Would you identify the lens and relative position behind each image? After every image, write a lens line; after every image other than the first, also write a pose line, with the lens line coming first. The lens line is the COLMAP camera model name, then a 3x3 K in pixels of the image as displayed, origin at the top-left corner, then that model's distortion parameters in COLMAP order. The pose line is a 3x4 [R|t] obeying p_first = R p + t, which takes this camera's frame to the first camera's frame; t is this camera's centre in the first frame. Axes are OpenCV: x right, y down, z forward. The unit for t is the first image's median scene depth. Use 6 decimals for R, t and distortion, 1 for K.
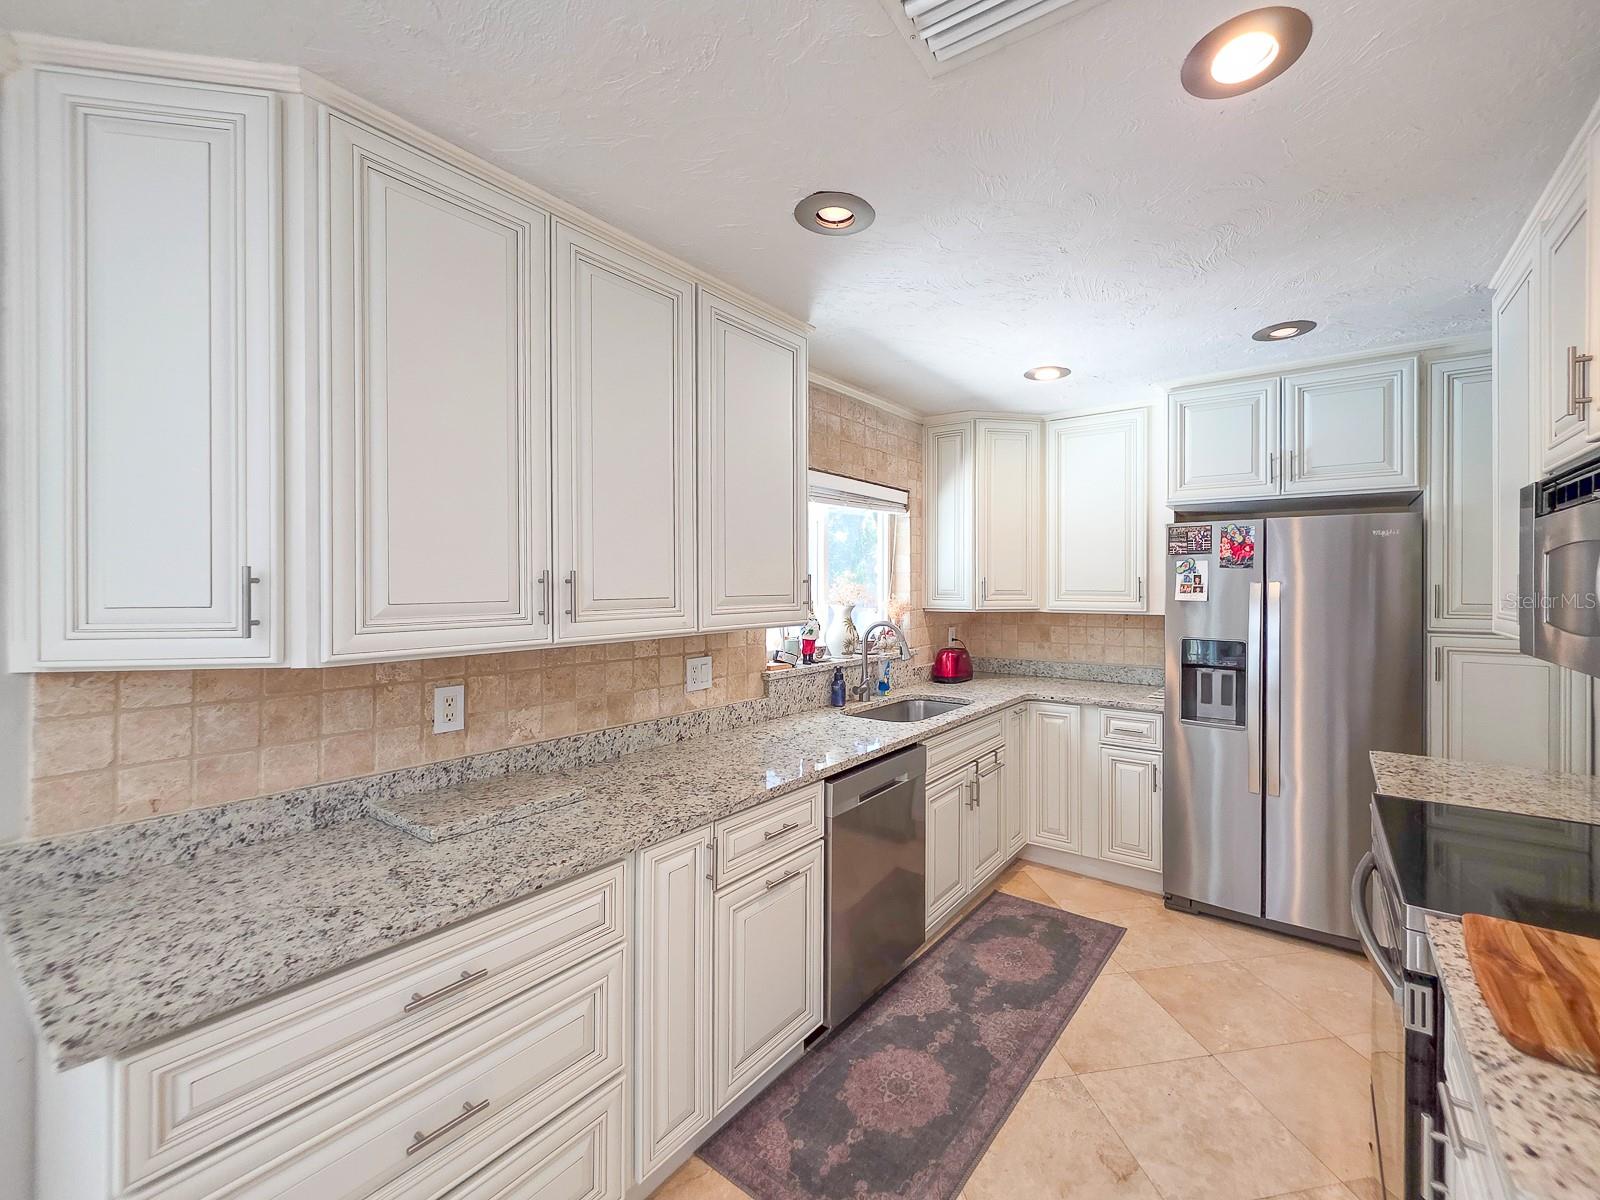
lens RADIAL K [[661.4, 0, 853.5], [0, 661.4, 585.8], [0, 0, 1]] dist [0.002515, -0.001849]
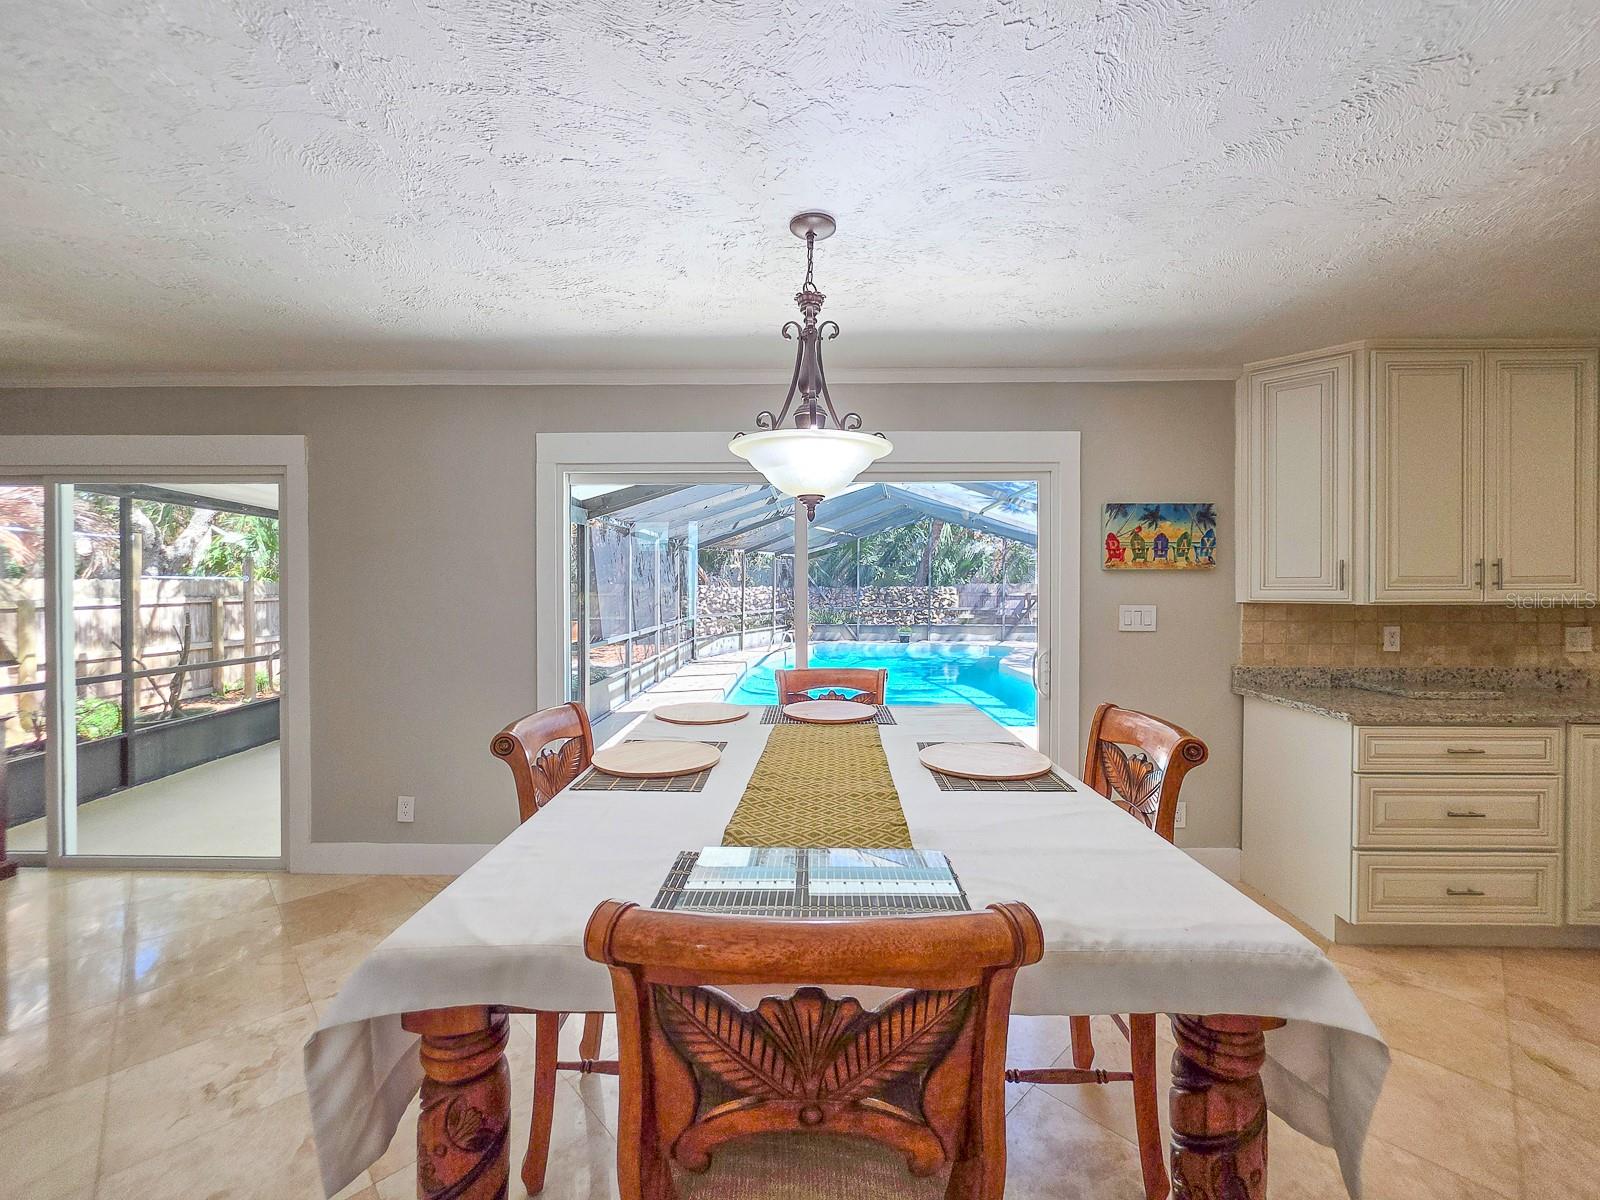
lens RADIAL K [[661.4, 0, 801.7], [0, 661.4, 588.1], [0, 0, 1]] dist [0.002515, -0.001849]
pose [[0.565303, 0.003723, -0.824875, -0.029861], [-0.002138, 0.999993, 0.003048, 0.035347], [0.824880, 0.000040, 0.565307, -0.990002]]
